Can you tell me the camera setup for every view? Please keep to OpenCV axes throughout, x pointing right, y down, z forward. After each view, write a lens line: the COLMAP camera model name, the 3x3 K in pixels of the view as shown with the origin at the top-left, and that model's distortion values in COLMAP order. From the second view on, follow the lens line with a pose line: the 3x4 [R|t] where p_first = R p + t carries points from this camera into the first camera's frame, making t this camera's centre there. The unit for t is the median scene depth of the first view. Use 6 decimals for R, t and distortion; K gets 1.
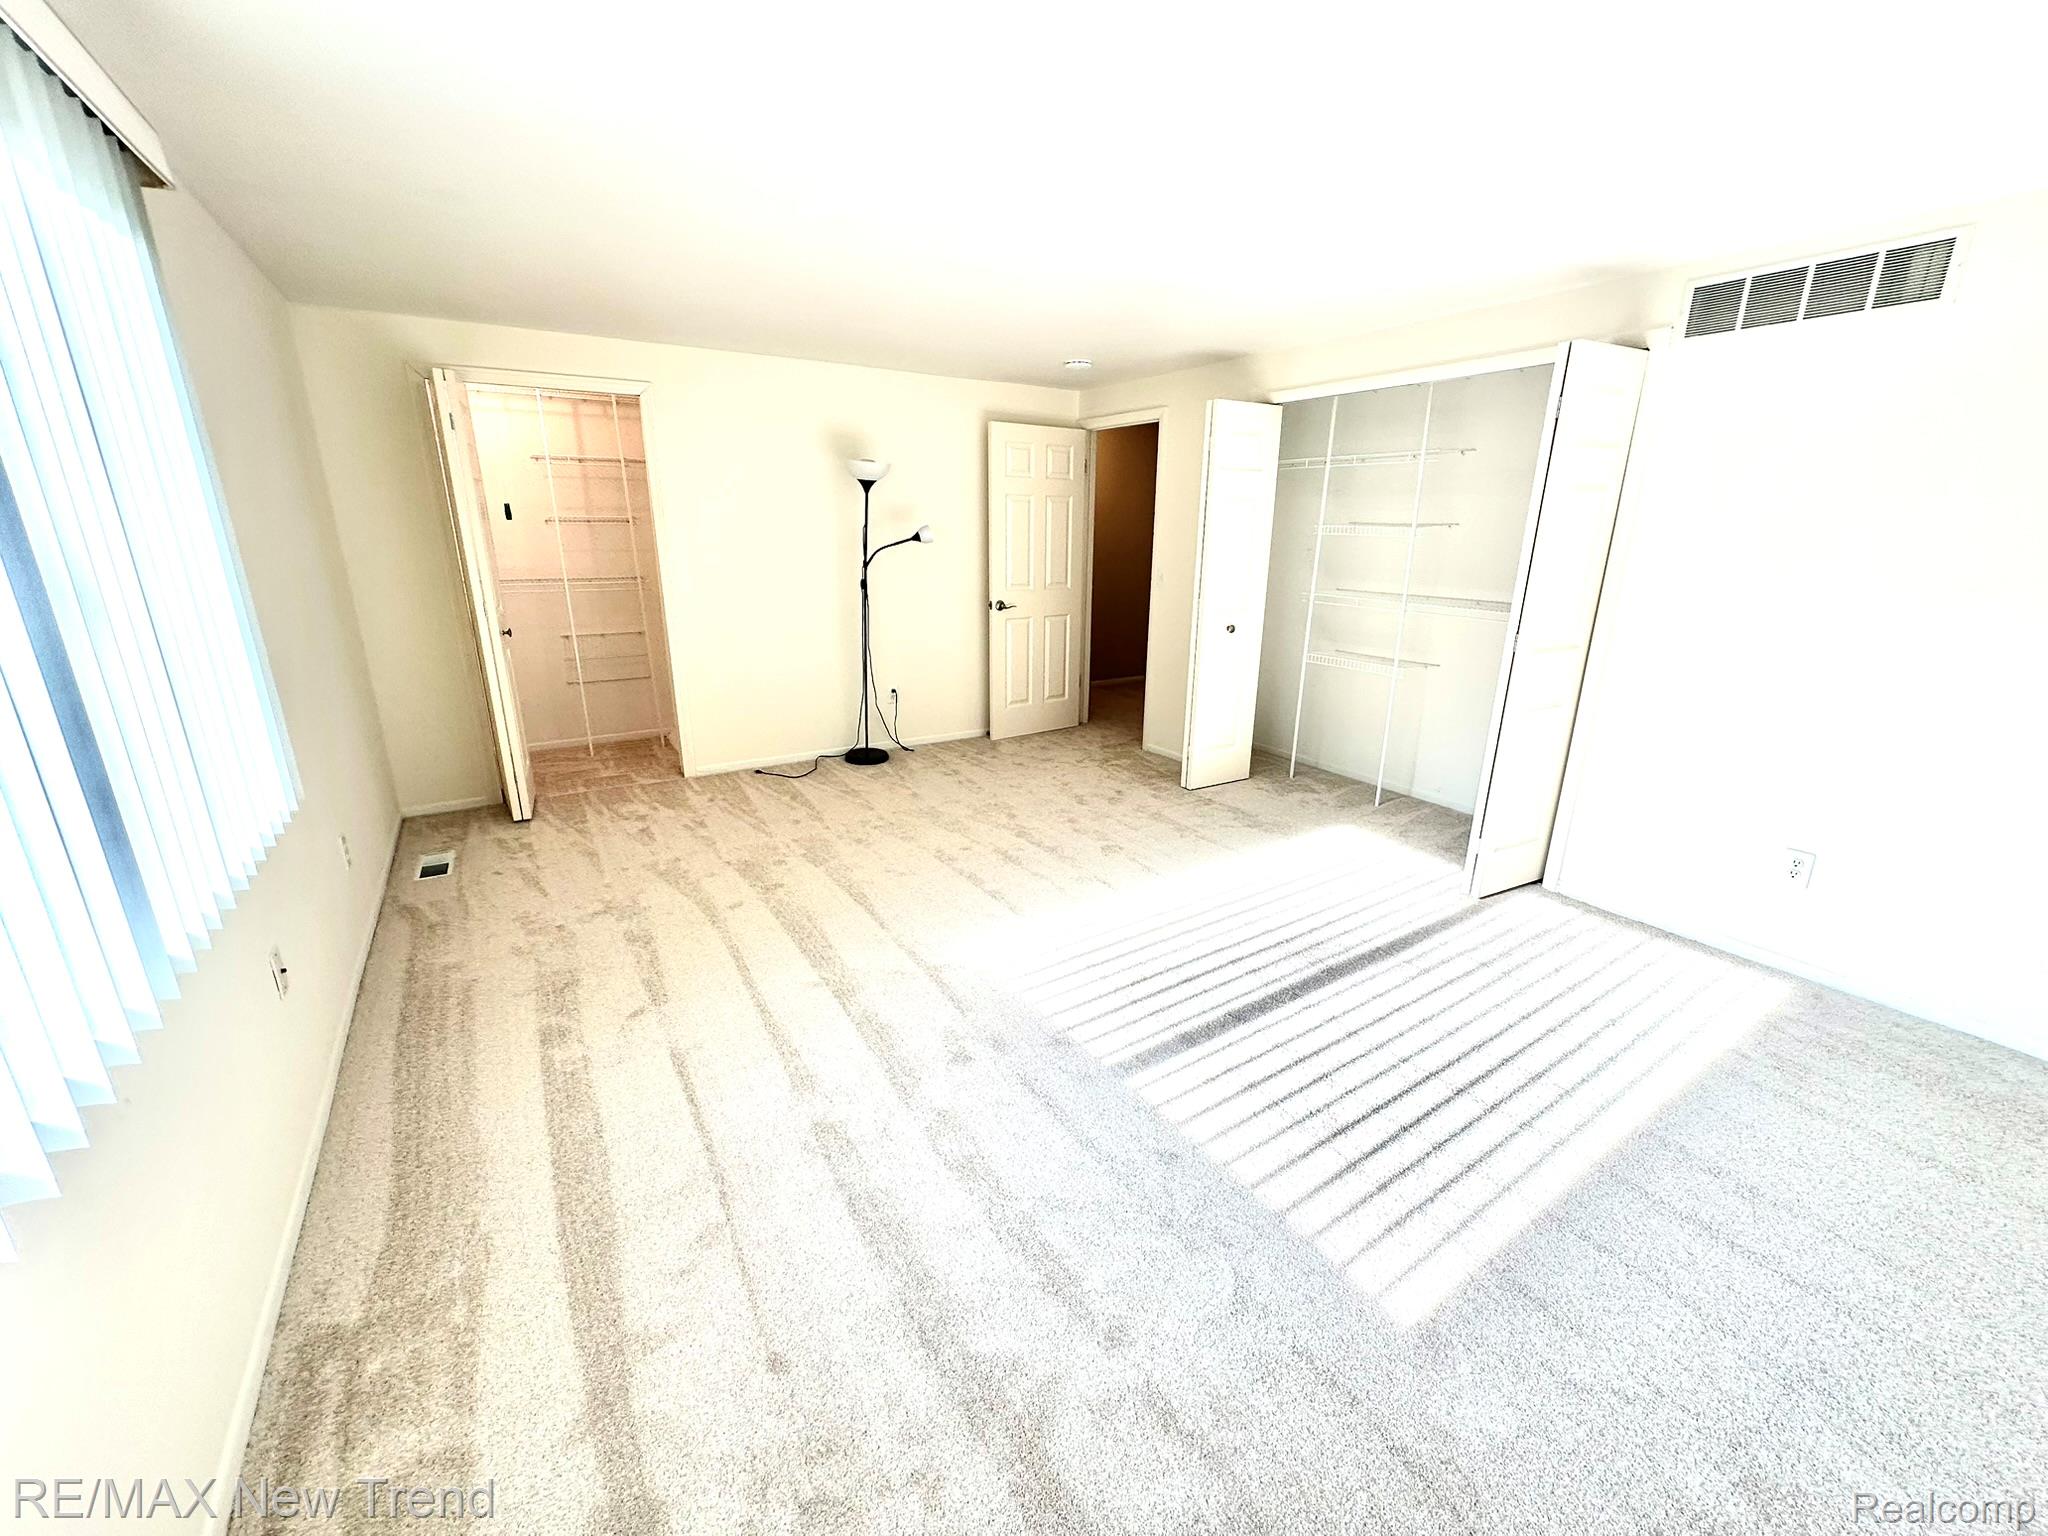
lens RADIAL K [[801.2, 0, 1033.5], [0, 801.2, 761.0], [0, 0, 1]] dist [-0.003254, -0.000178]
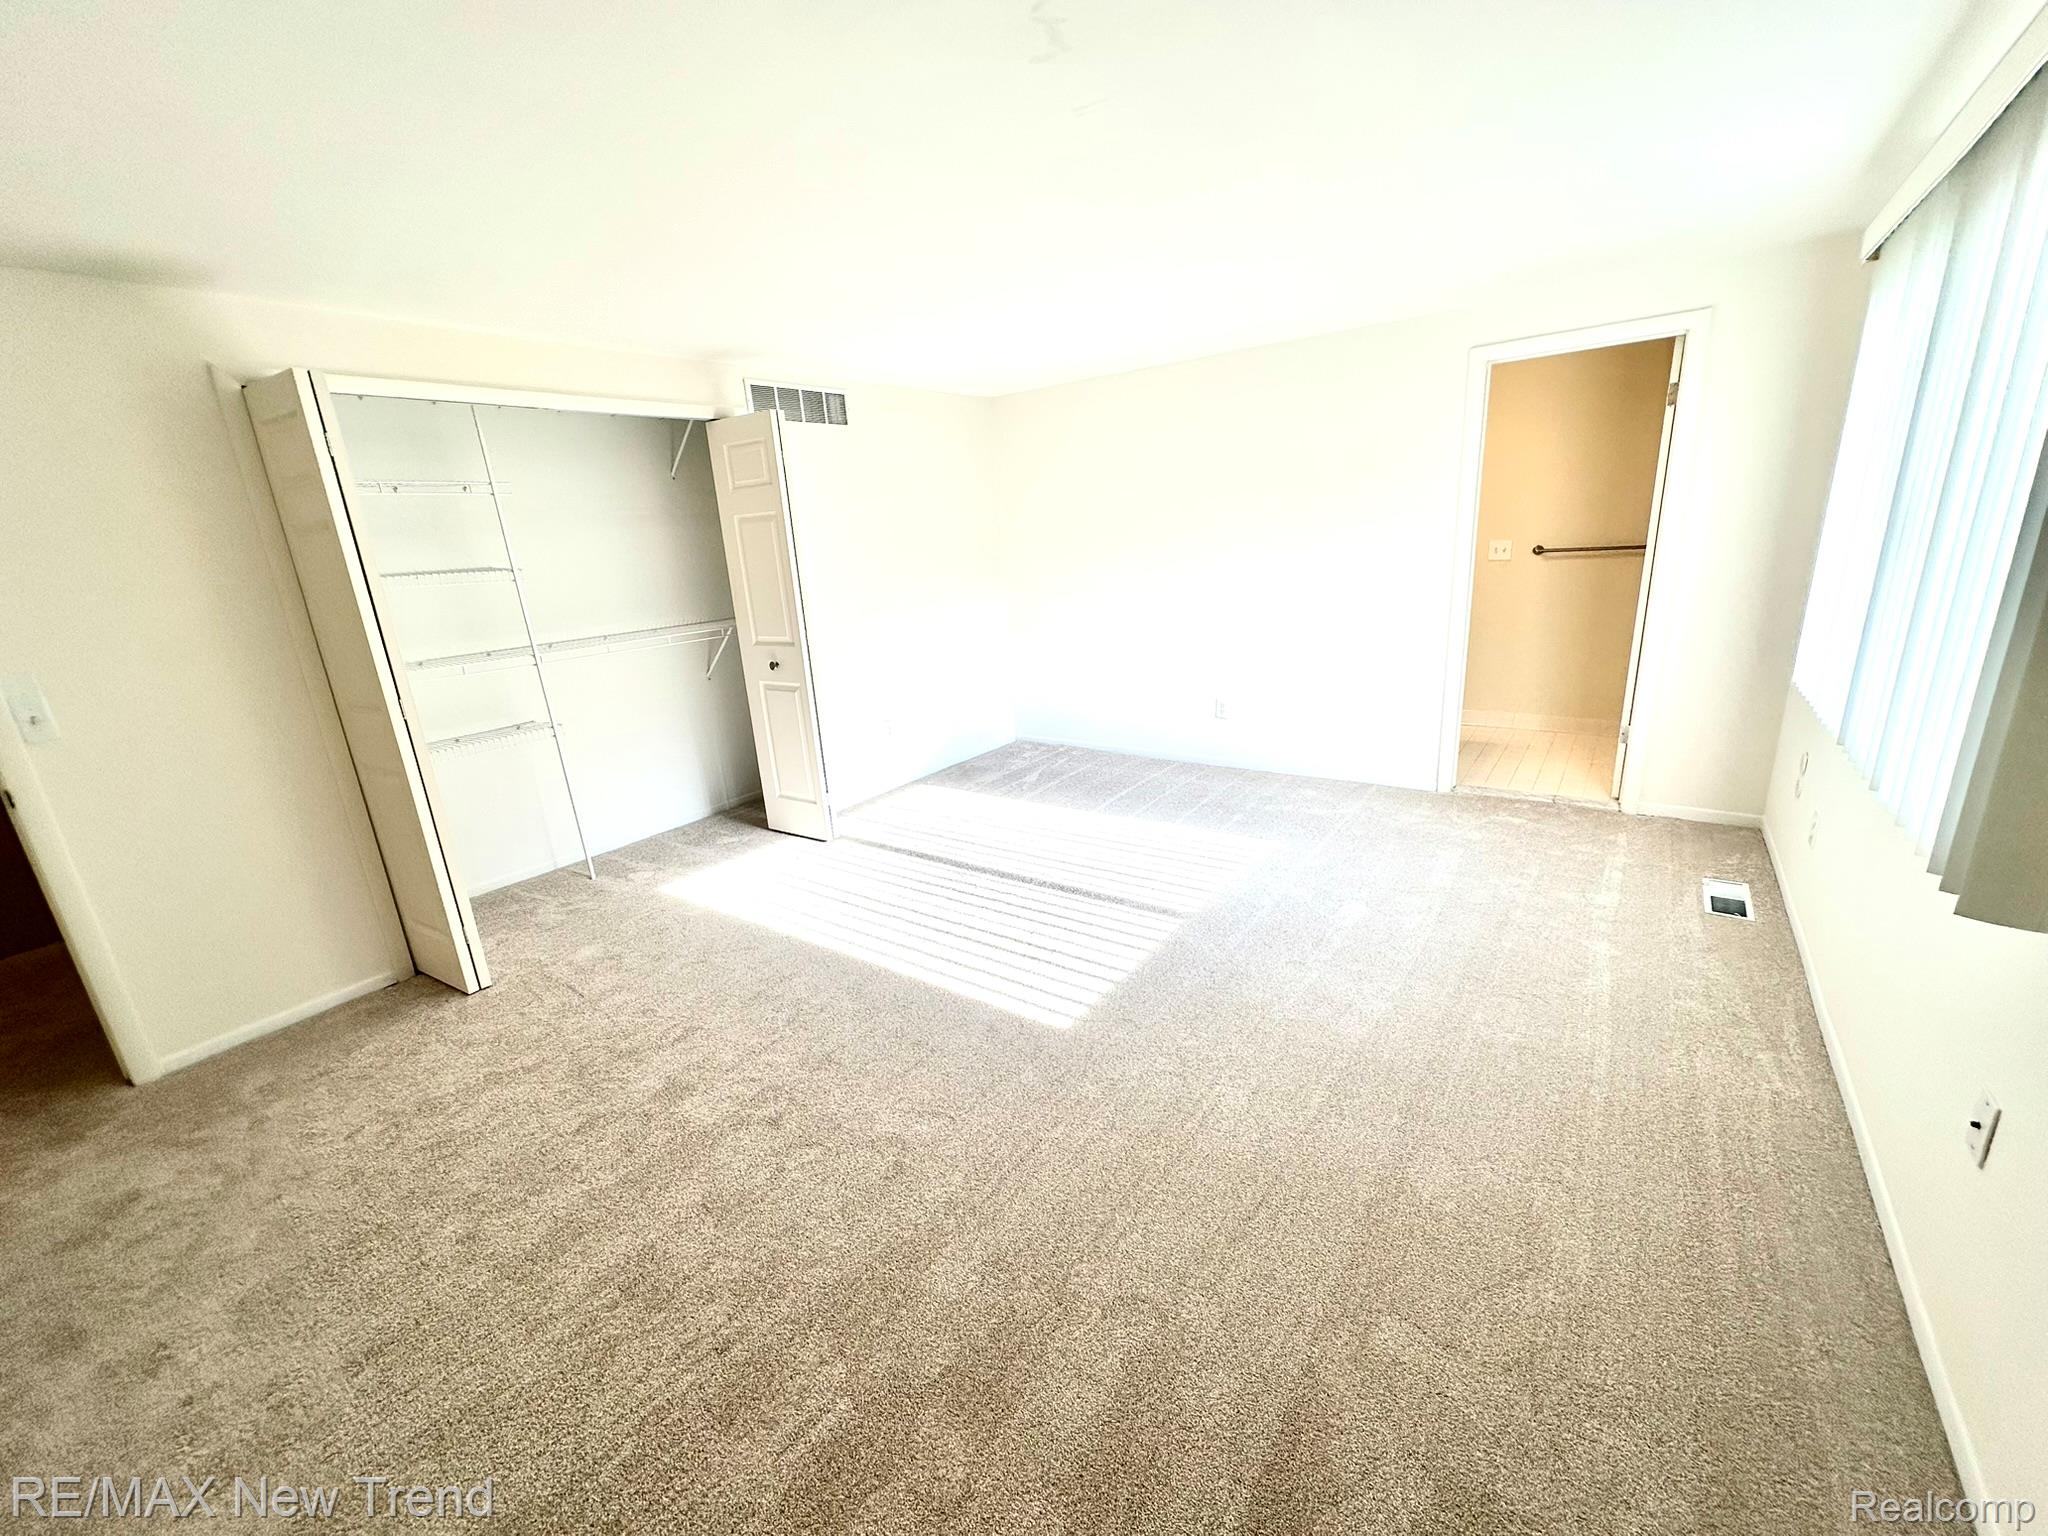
lens RADIAL K [[801.2, 0, 1033.5], [0, 801.2, 761.0], [0, 0, 1]] dist [-0.003254, -0.000178]
pose [[-0.373201, -0.227662, 0.899383, -0.776694], [0.321509, 0.877615, 0.355563, -0.327111], [-0.870260, 0.421856, -0.254331, 1.153012]]
